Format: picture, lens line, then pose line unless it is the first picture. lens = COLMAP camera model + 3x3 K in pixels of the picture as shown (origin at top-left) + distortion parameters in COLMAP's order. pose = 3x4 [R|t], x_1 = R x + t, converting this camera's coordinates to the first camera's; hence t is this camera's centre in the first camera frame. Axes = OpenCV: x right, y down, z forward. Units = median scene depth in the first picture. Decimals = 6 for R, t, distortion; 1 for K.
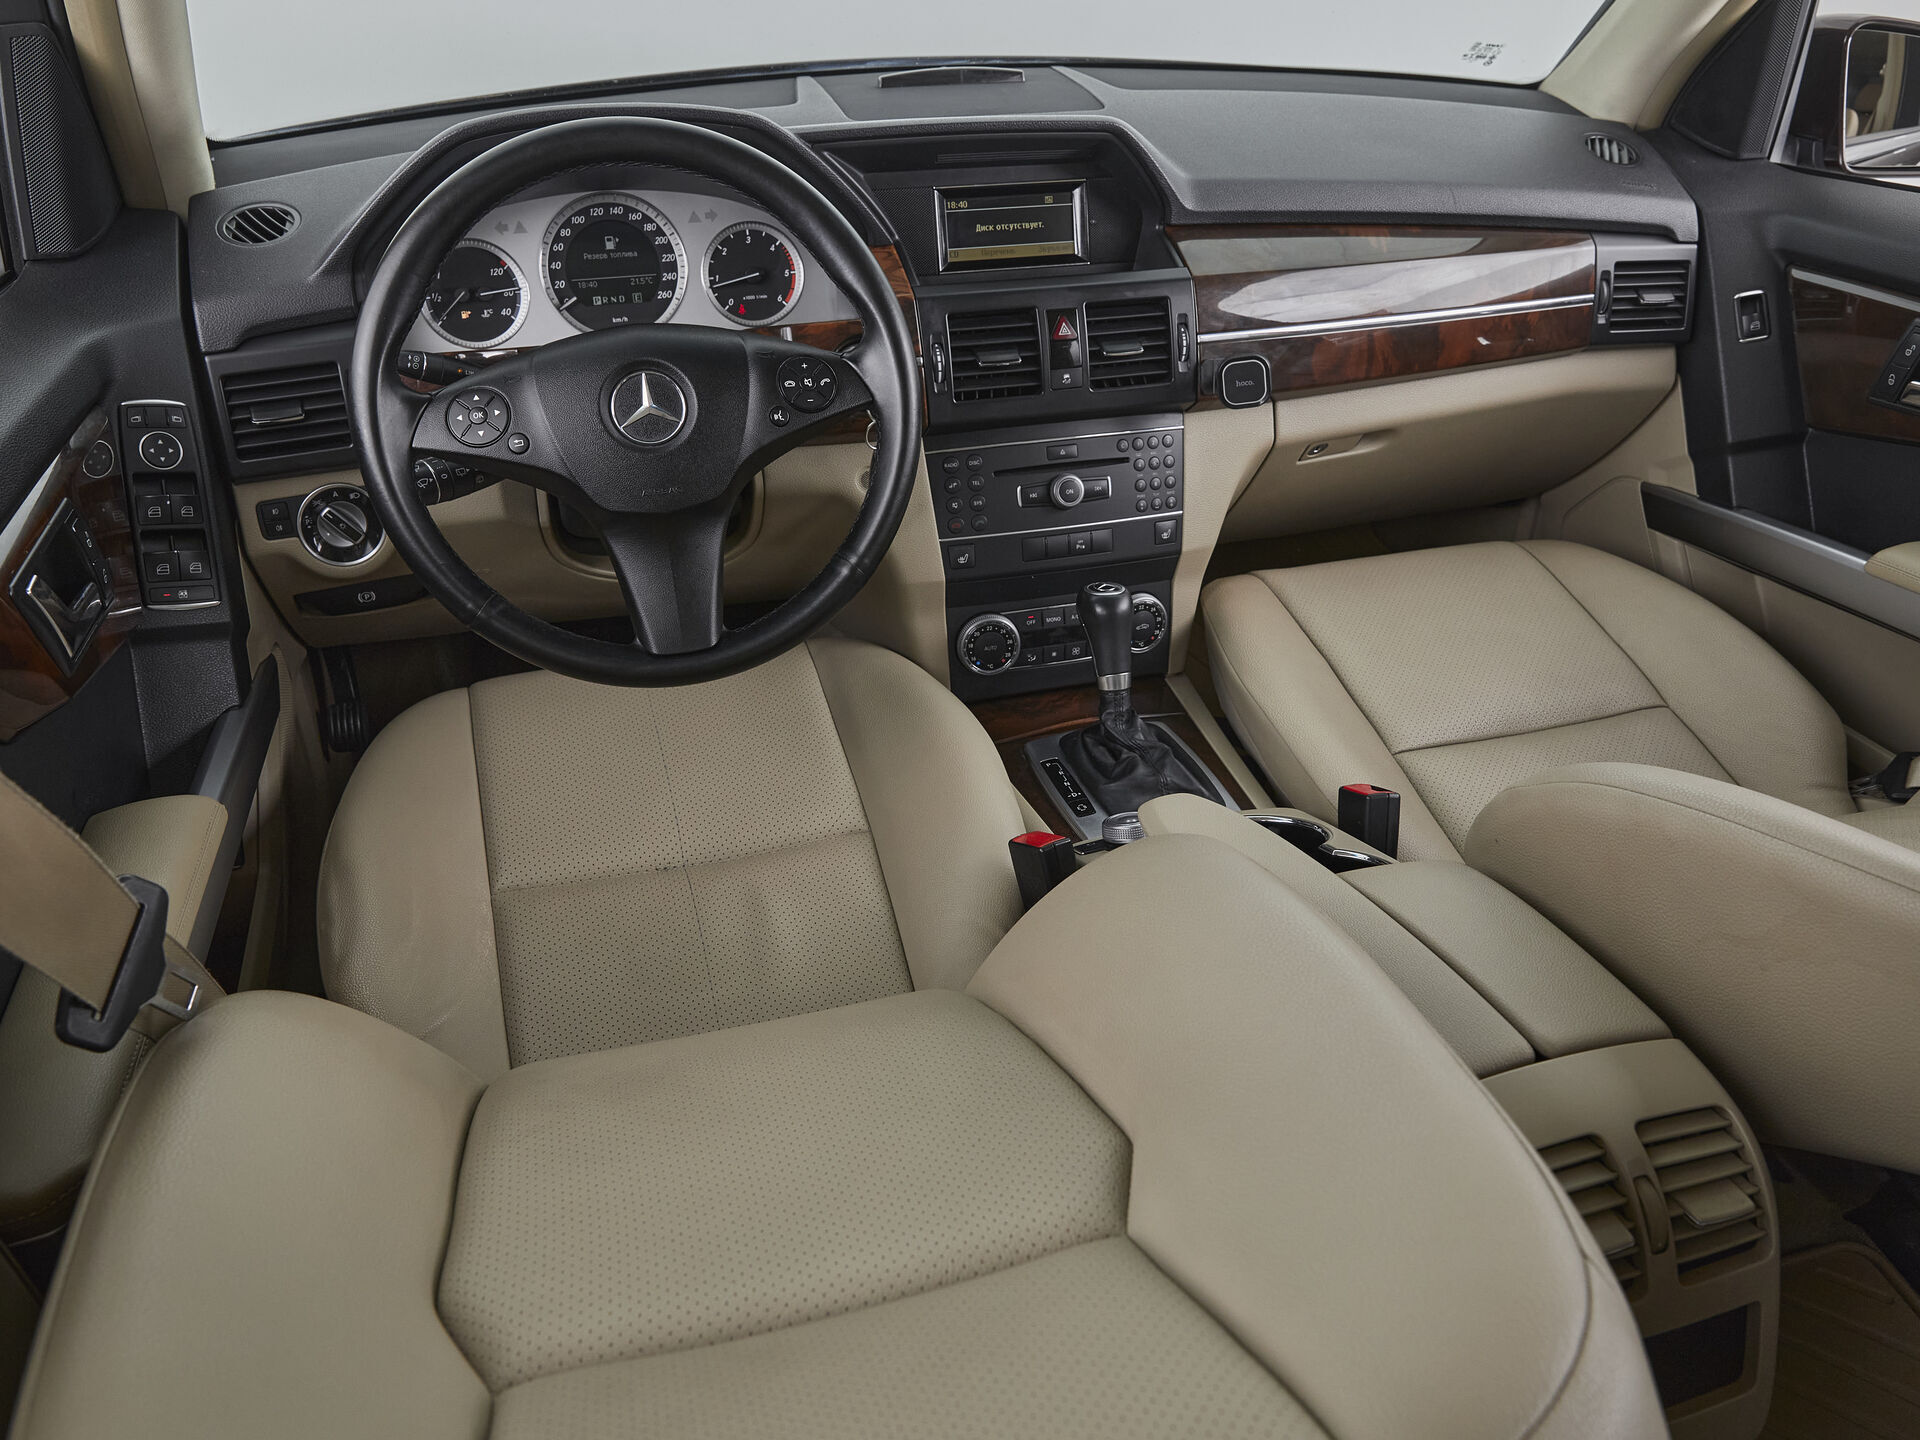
lens RADIAL K [[1441.3, 0, 960.1], [0, 1441.3, 729.0], [0, 0, 1]] dist [-0.016022, 0.014212]
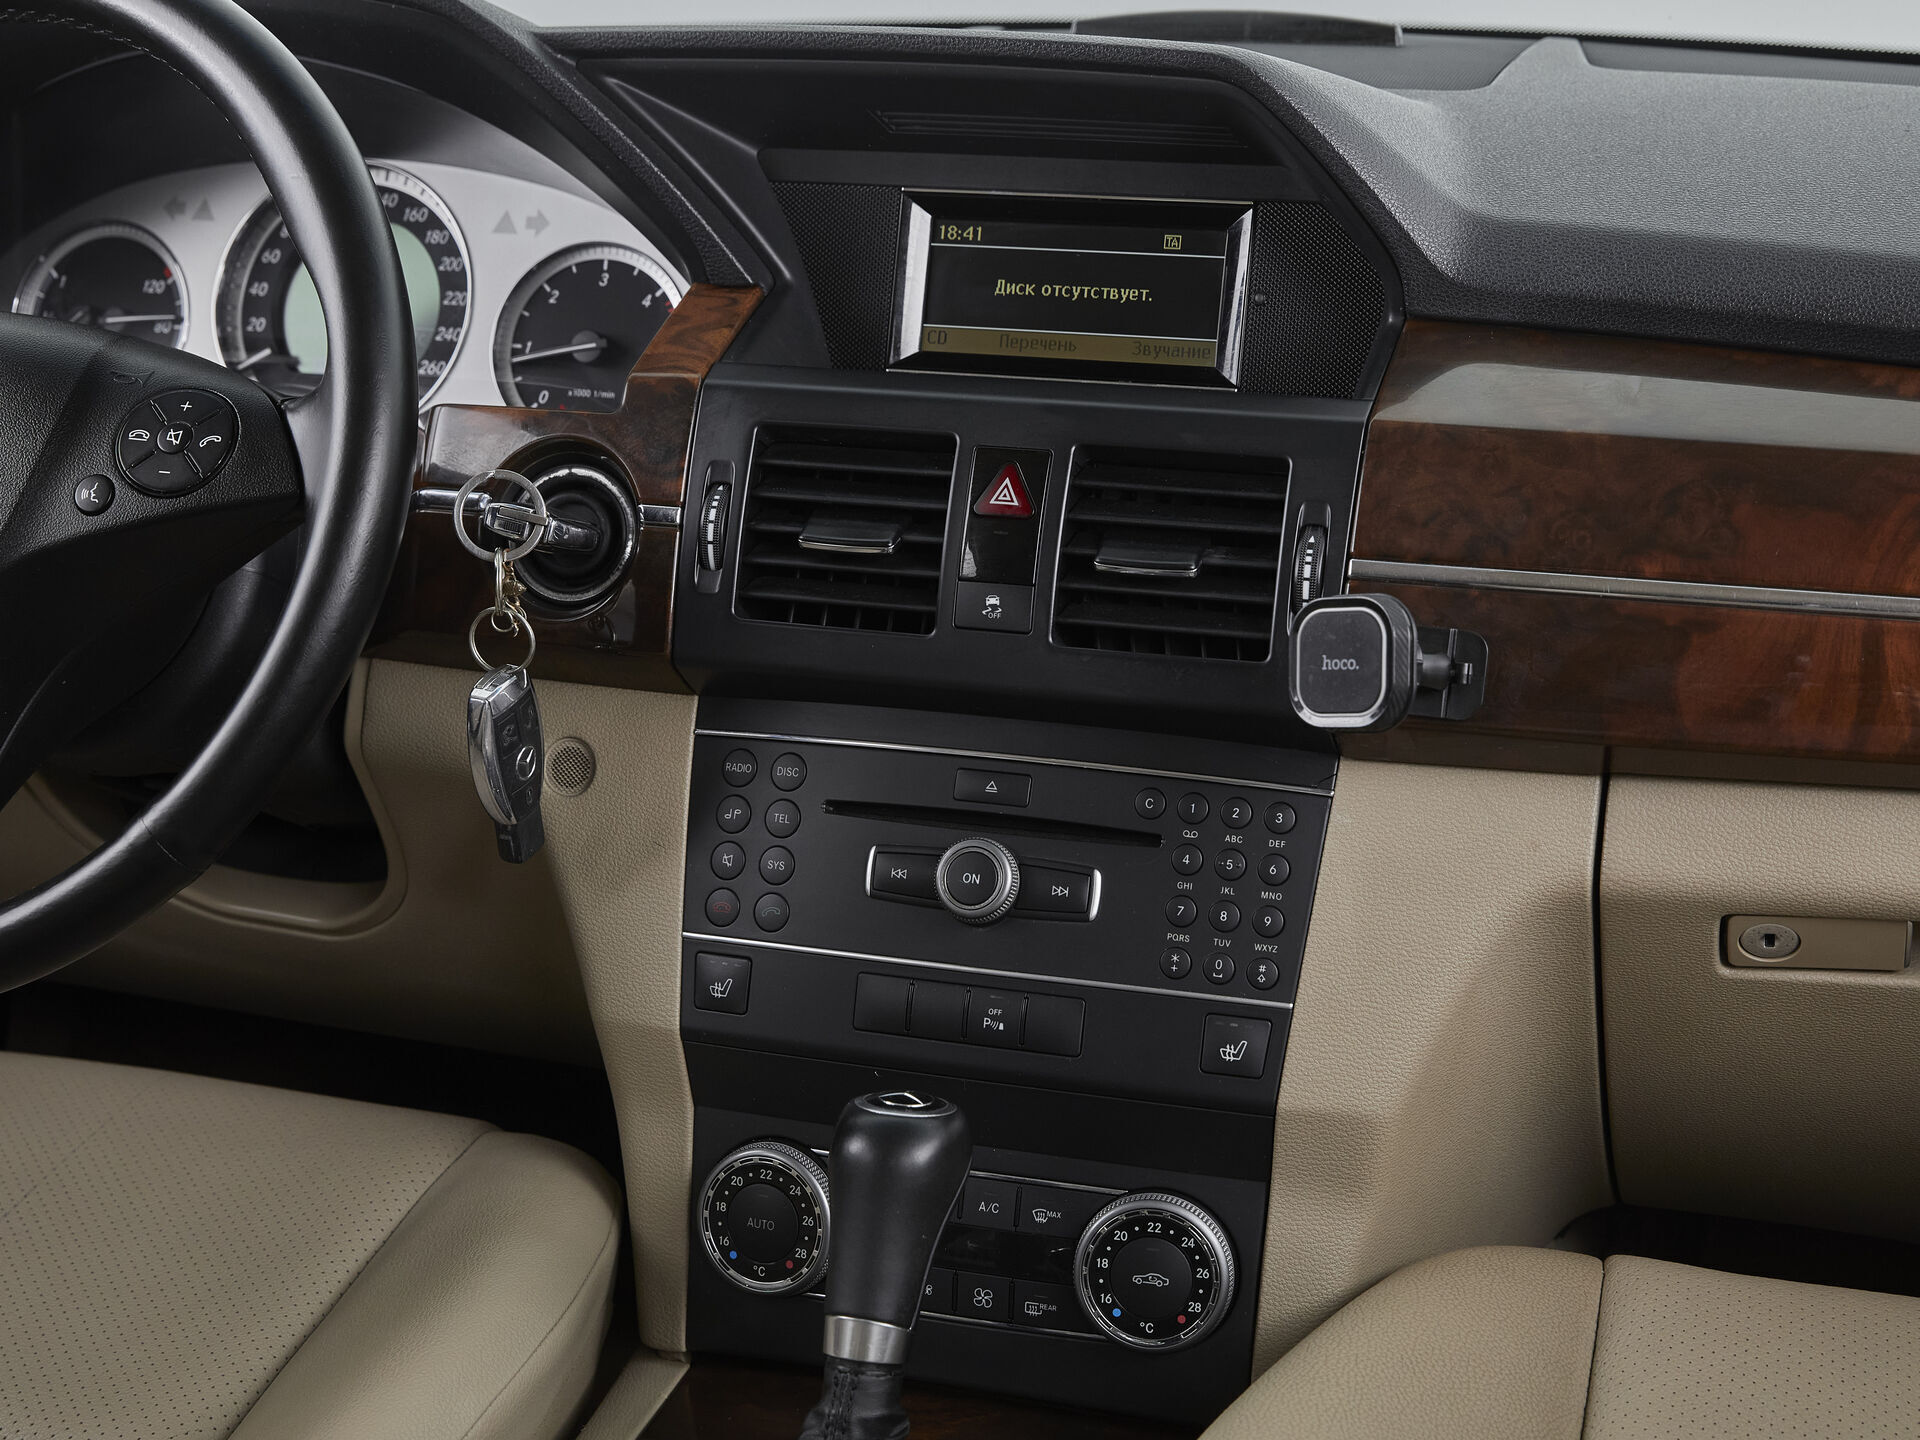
lens RADIAL K [[3207.8, 0, 958.1], [0, 3207.8, 736.1], [0, 0, 1]] dist [-0.049973, 0.000000]
pose [[0.818855, 0.143077, -0.555882, 0.572167], [-0.310121, 0.925201, -0.218695, -0.002972], [0.483012, 0.351470, 0.801977, 0.259475]]
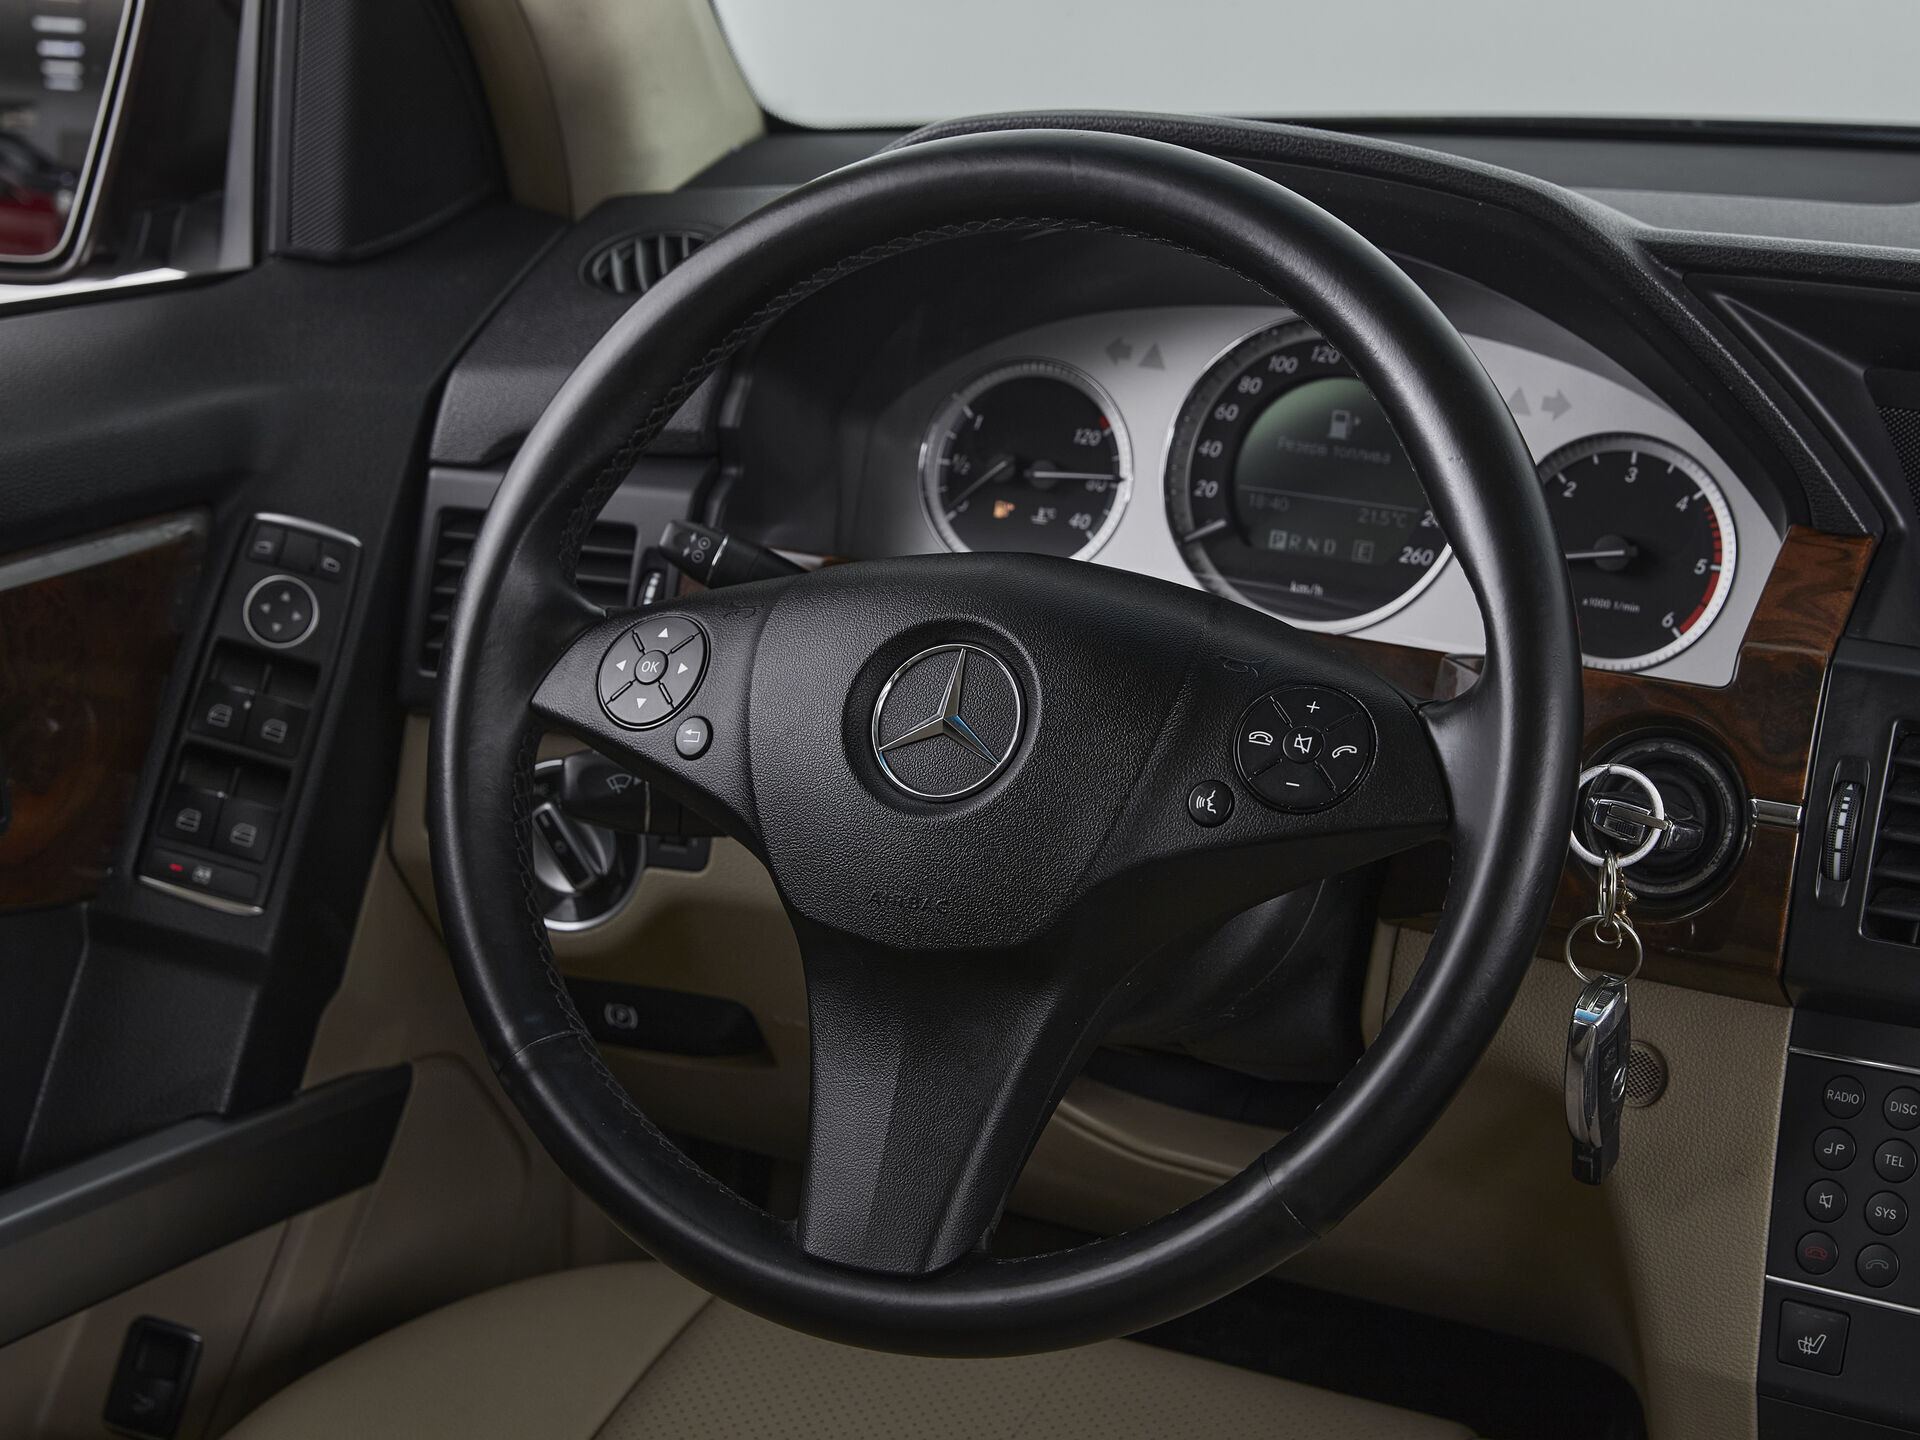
lens RADIAL K [[3814.0, 0, 951.2], [0, 3814.0, 733.7], [0, 0, 1]] dist [-0.064167, 0.000000]
pose [[0.747638, 0.210572, -0.629839, 0.426051], [-0.375748, 0.916126, -0.139738, -0.041679], [0.547587, 0.341134, 0.764052, 0.069851]]
